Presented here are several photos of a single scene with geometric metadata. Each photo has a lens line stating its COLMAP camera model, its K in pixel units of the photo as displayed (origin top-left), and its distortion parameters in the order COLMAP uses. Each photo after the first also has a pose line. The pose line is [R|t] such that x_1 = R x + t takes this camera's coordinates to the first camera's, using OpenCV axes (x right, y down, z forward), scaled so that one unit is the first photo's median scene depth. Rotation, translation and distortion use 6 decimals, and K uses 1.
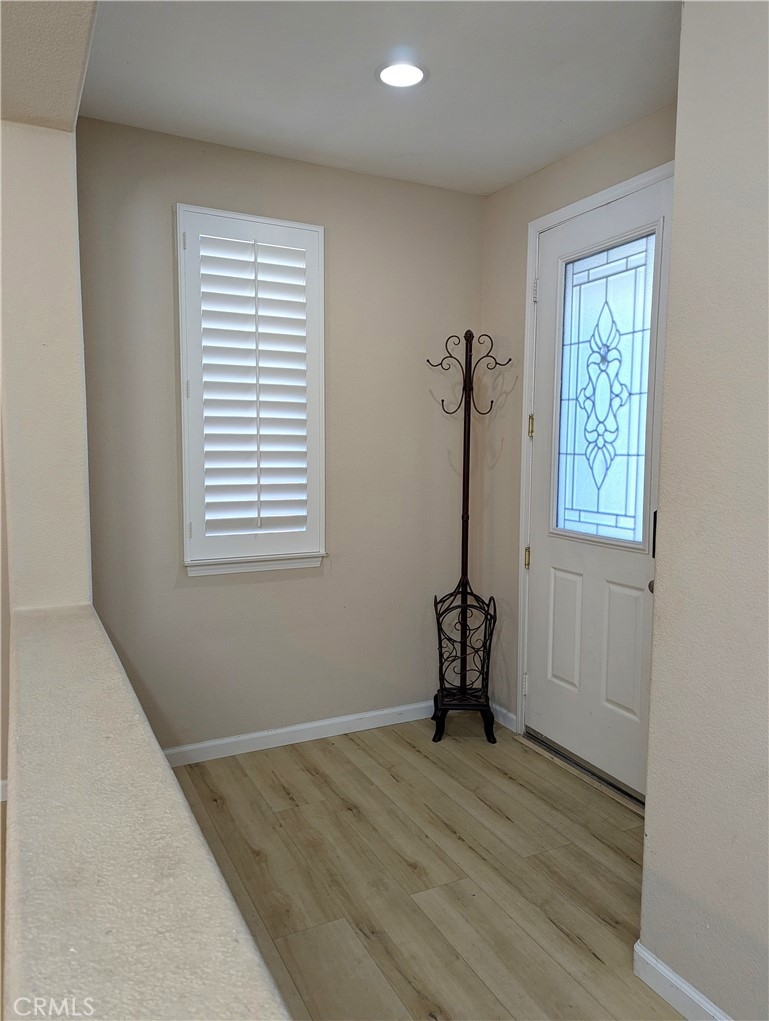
lens RADIAL K [[718.8, 0, 406.3], [0, 718.8, 497.1], [0, 0, 1]] dist [0.071657, -0.061253]
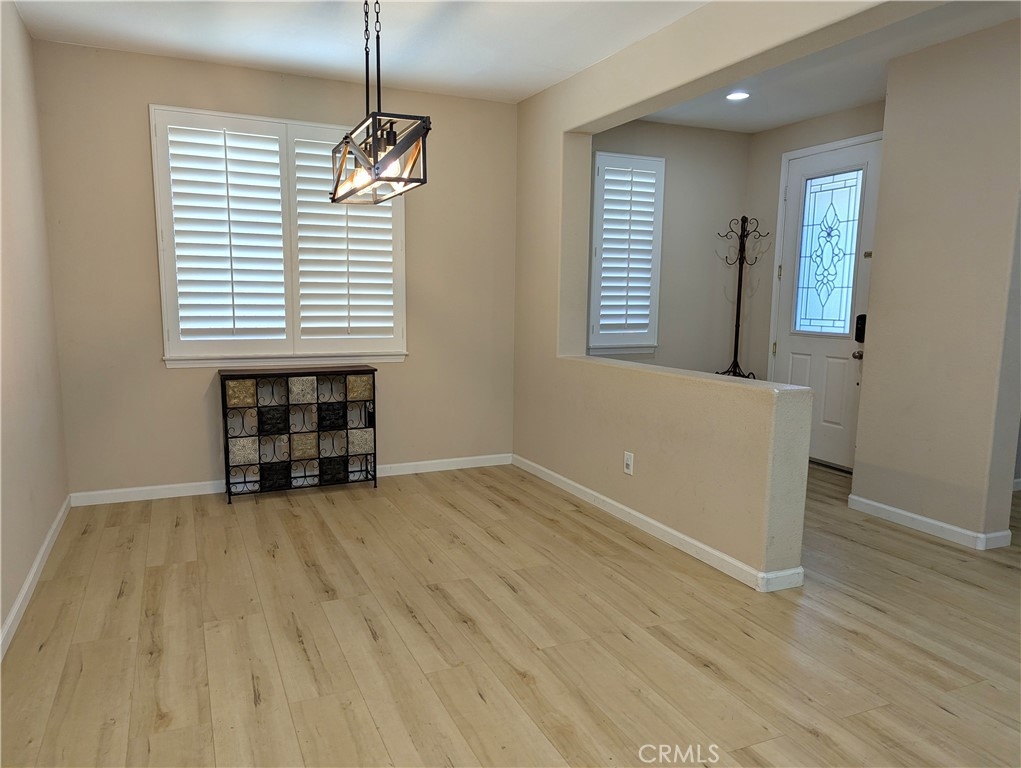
lens RADIAL K [[717.5, 0, 522.5], [0, 717.5, 386.0], [0, 0, 1]] dist [0.073260, -0.064982]
pose [[0.999260, 0.009490, -0.037271, -0.415710], [-0.007404, 0.998419, 0.055717, 0.091223], [0.037741, -0.055399, 0.997751, -0.855317]]
